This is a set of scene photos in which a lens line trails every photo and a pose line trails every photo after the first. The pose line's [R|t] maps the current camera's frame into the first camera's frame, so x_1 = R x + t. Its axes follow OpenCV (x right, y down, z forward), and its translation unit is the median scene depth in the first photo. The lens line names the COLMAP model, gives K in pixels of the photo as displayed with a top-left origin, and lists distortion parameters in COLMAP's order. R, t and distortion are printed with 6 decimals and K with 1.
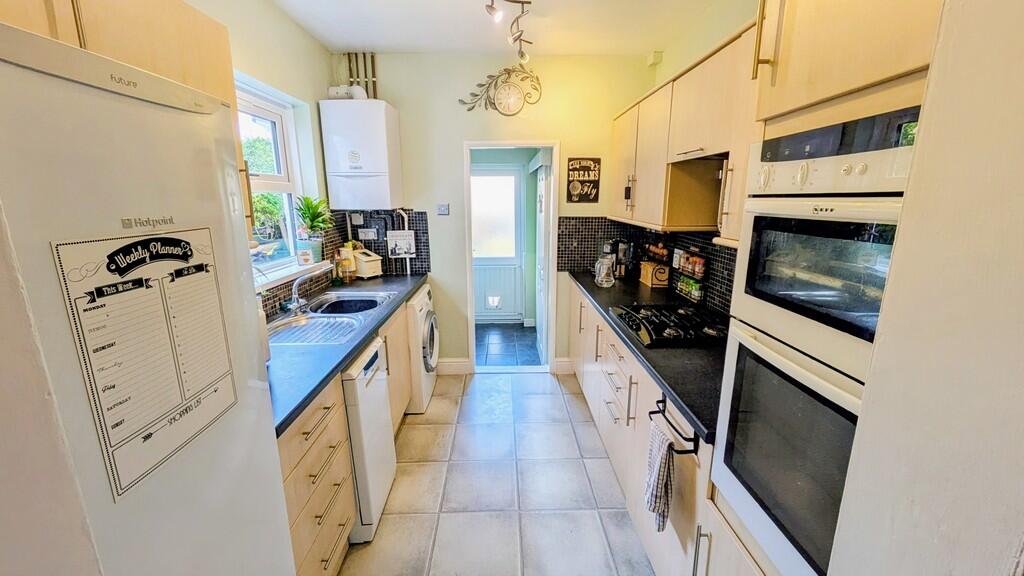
lens RADIAL K [[401.6, 0, 514.6], [0, 401.6, 287.1], [0, 0, 1]] dist [-0.000965, -0.000016]
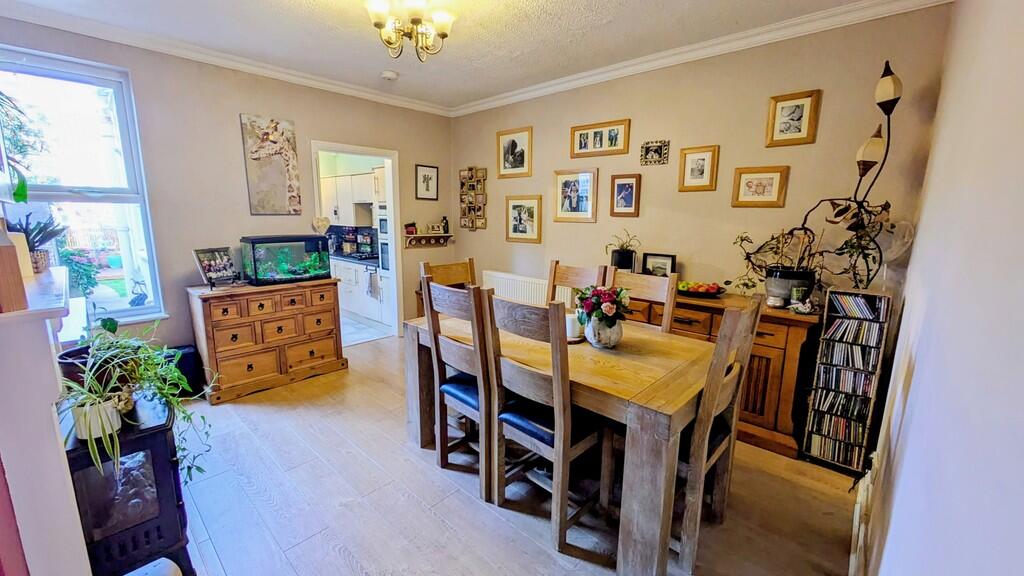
lens RADIAL K [[401.6, 0, 512.9], [0, 401.6, 286.3], [0, 0, 1]] dist [-0.000965, -0.000016]
pose [[0.694539, -0.117703, 0.709761, -0.731767], [0.144610, 0.989232, 0.022541, 0.300500], [-0.704772, 0.086983, 0.704081, -1.394143]]
